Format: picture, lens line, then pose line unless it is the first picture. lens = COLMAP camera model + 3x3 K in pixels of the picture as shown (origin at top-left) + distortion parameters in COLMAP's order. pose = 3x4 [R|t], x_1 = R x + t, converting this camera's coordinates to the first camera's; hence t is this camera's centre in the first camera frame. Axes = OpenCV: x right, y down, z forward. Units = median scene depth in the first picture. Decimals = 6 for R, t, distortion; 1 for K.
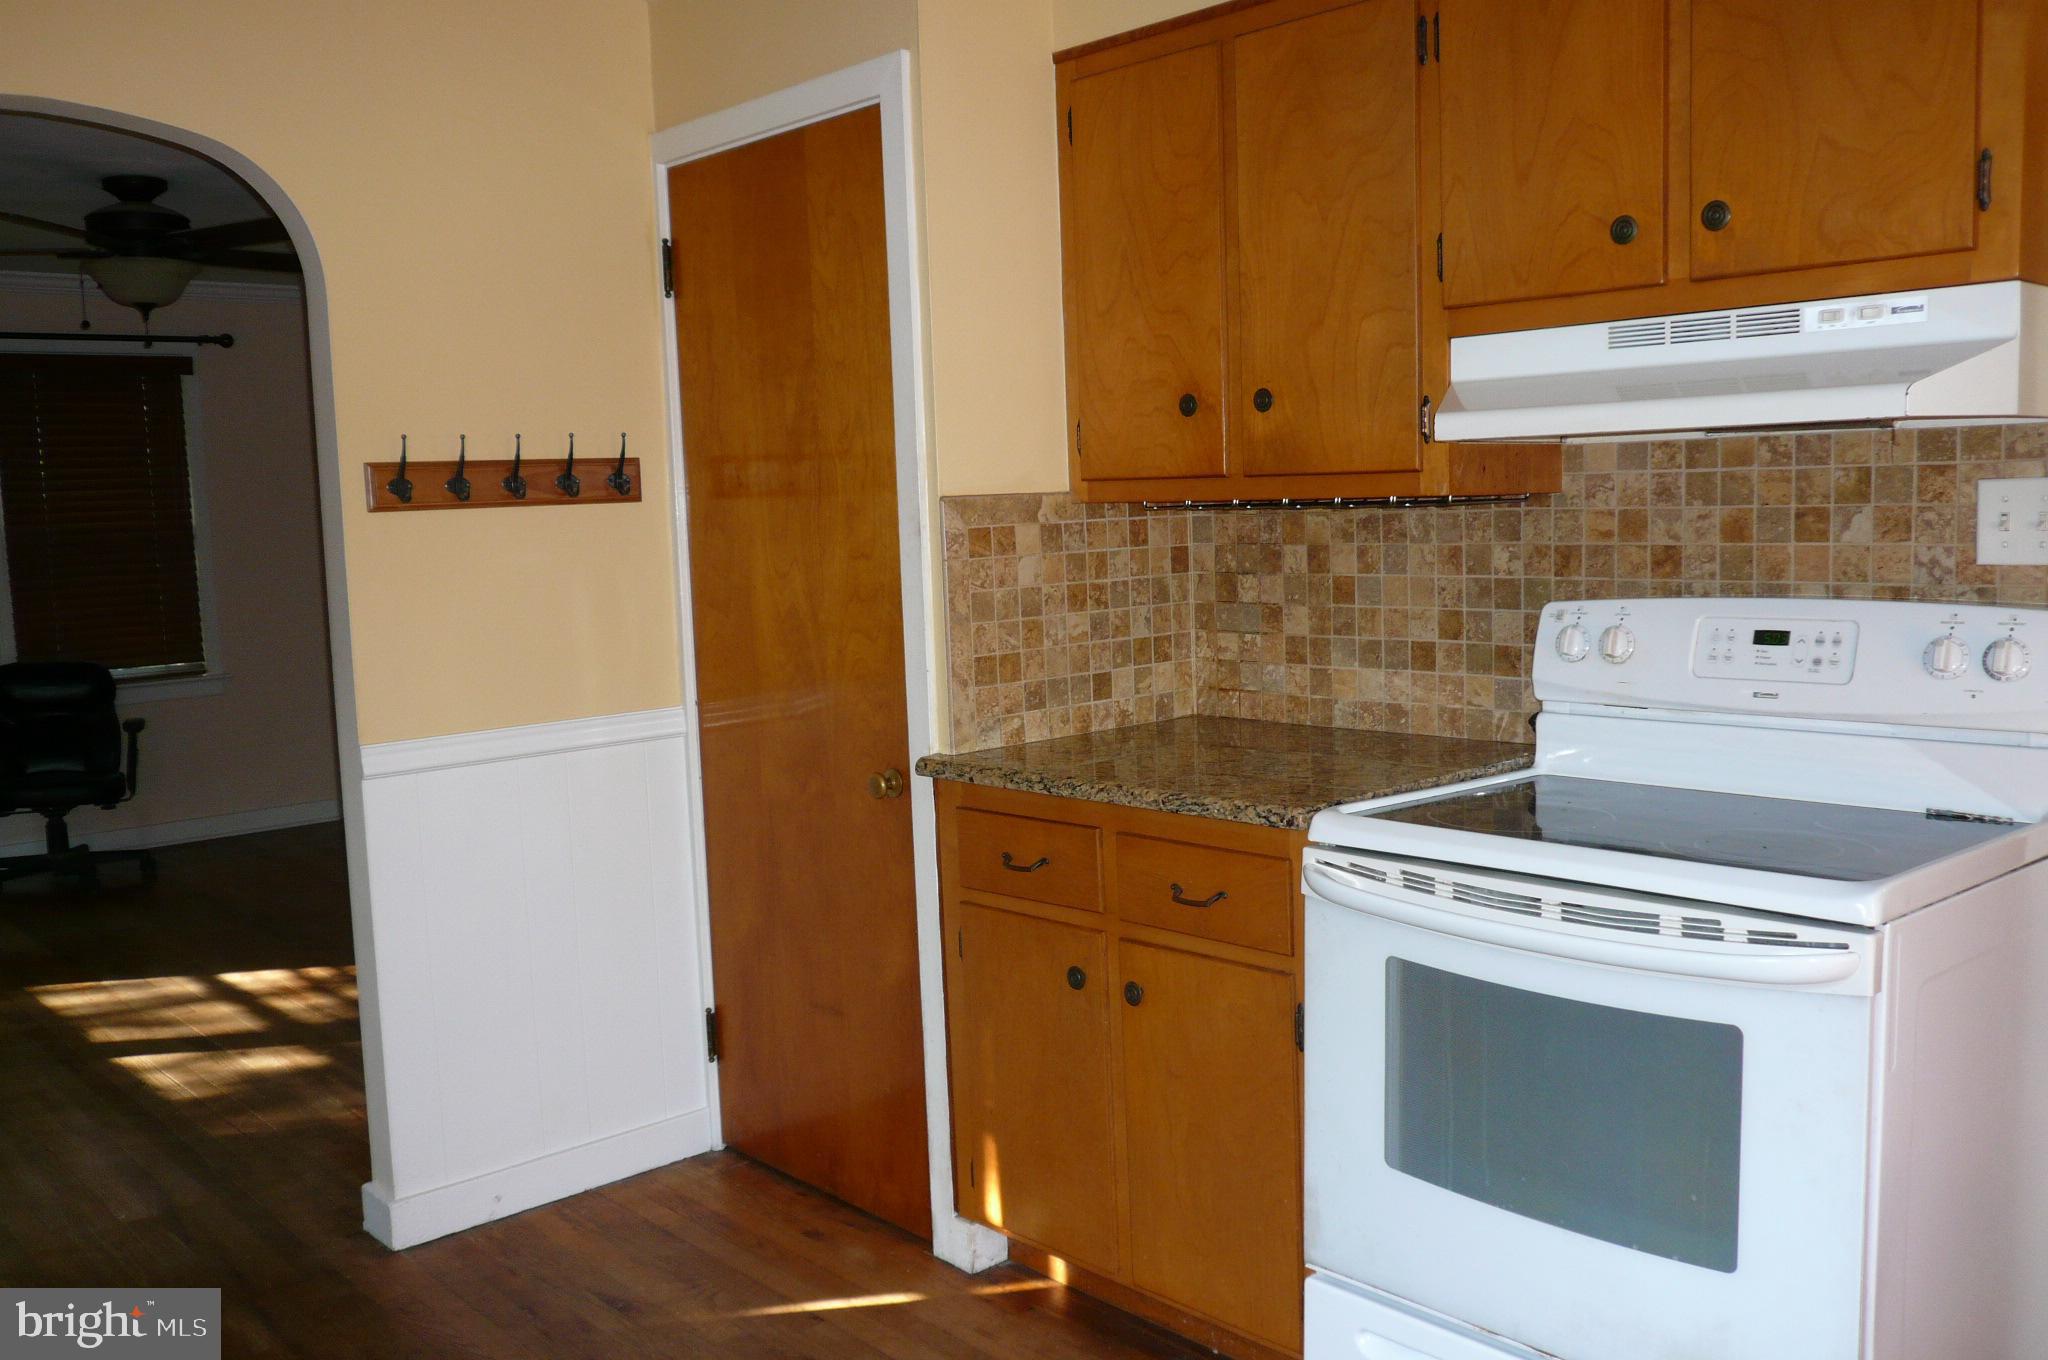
lens RADIAL K [[1729.1, 0, 1021.4], [0, 1729.1, 689.7], [0, 0, 1]] dist [-0.071765, 0.088443]
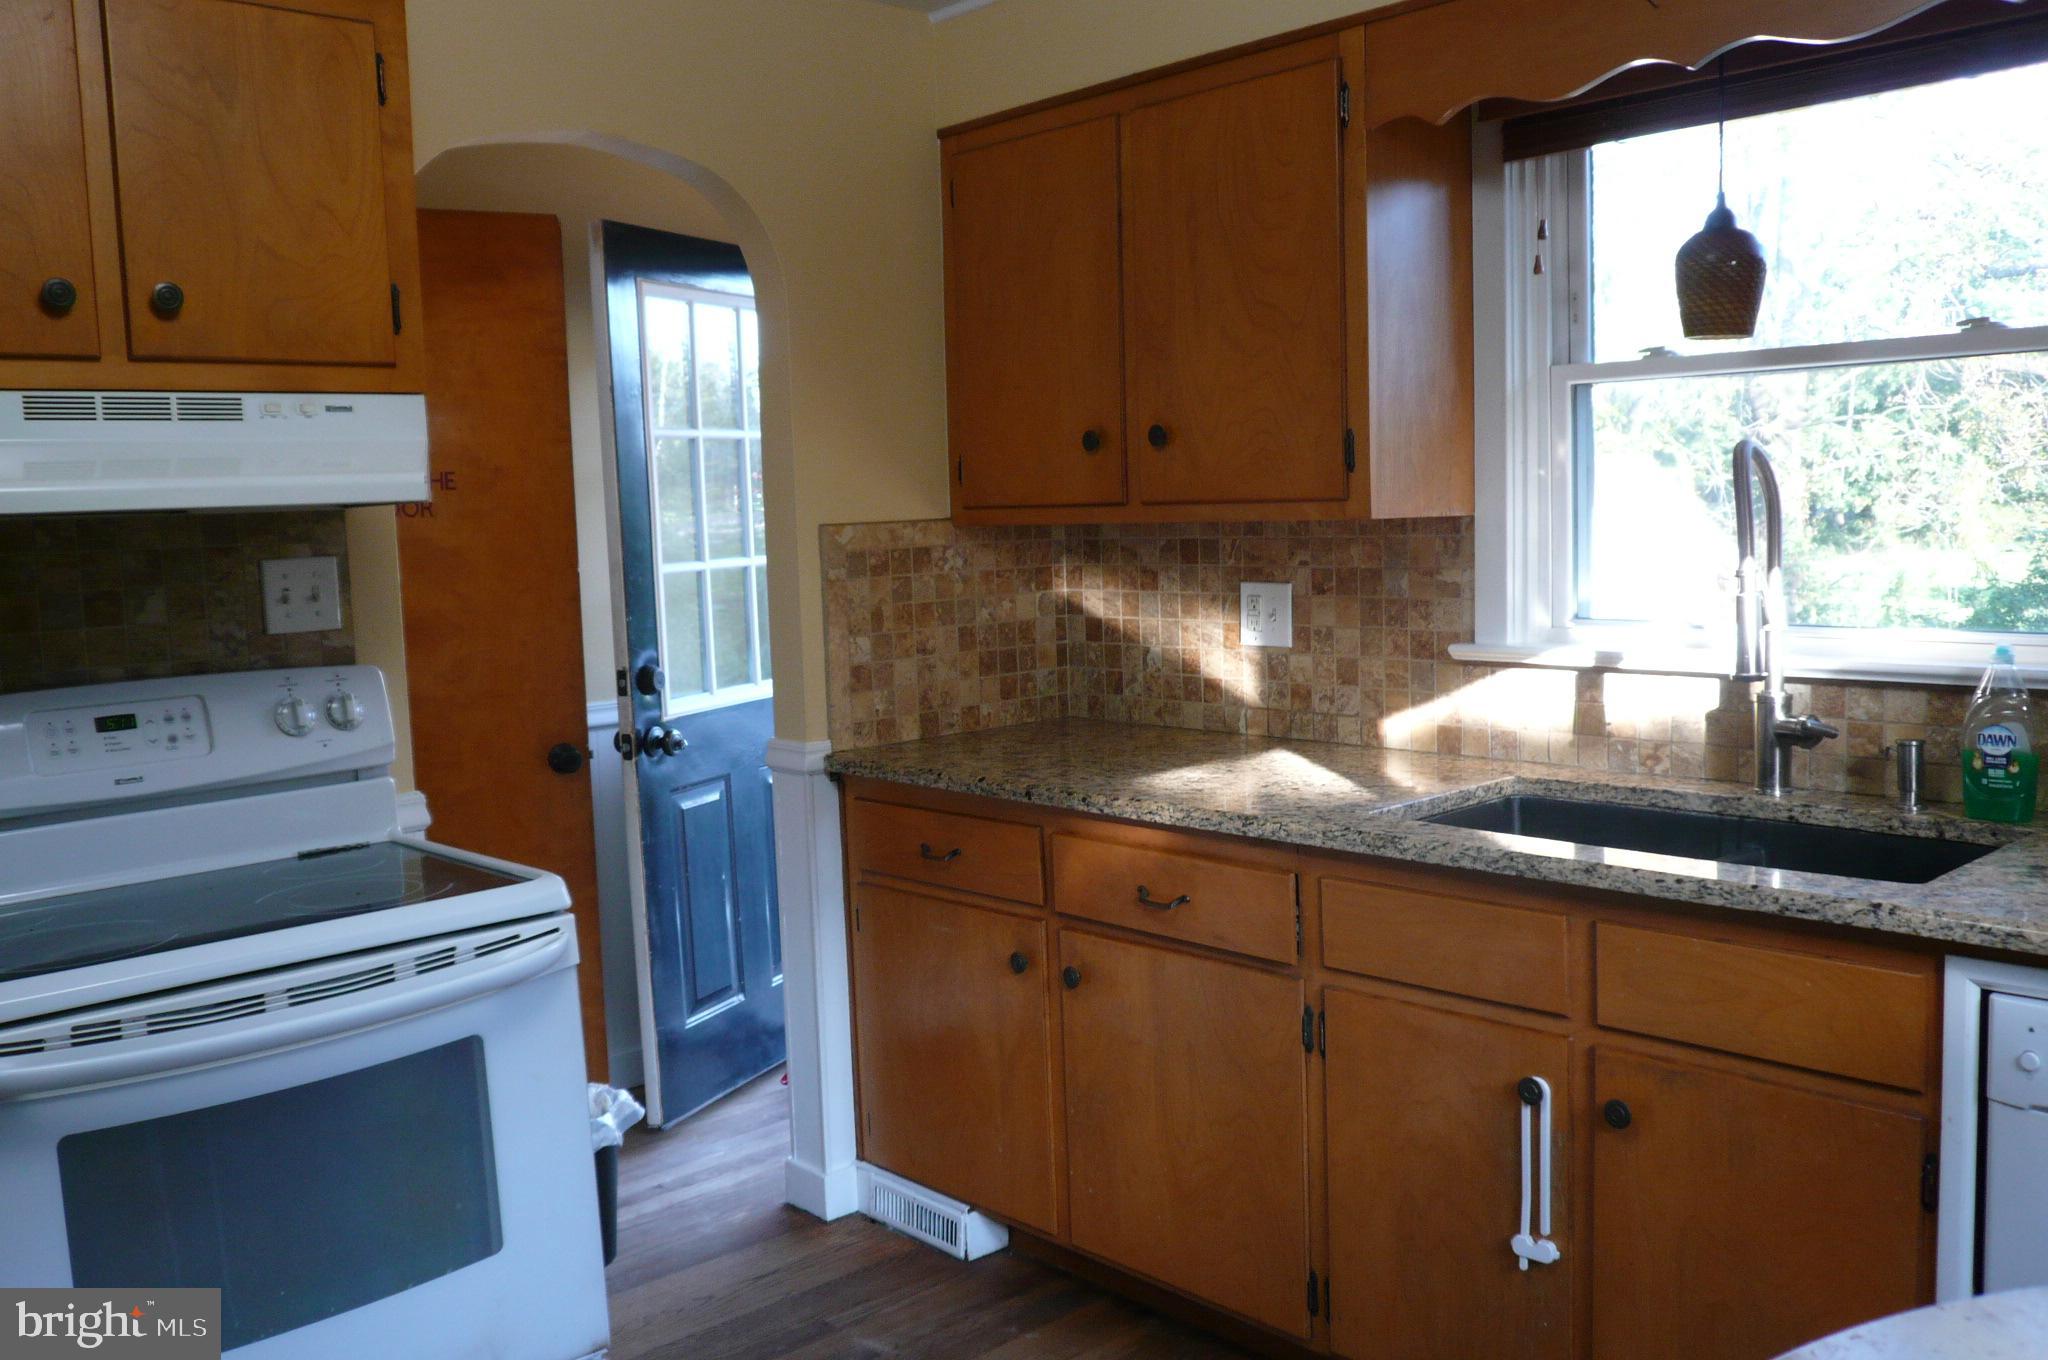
lens RADIAL K [[1729.1, 0, 1021.4], [0, 1729.1, 675.4], [0, 0, 1]] dist [-0.071765, 0.088443]
pose [[0.002076, -0.067999, 0.997683, -0.573133], [0.148327, 0.986670, 0.066939, -0.048560], [-0.988936, 0.147845, 0.012134, 0.495382]]
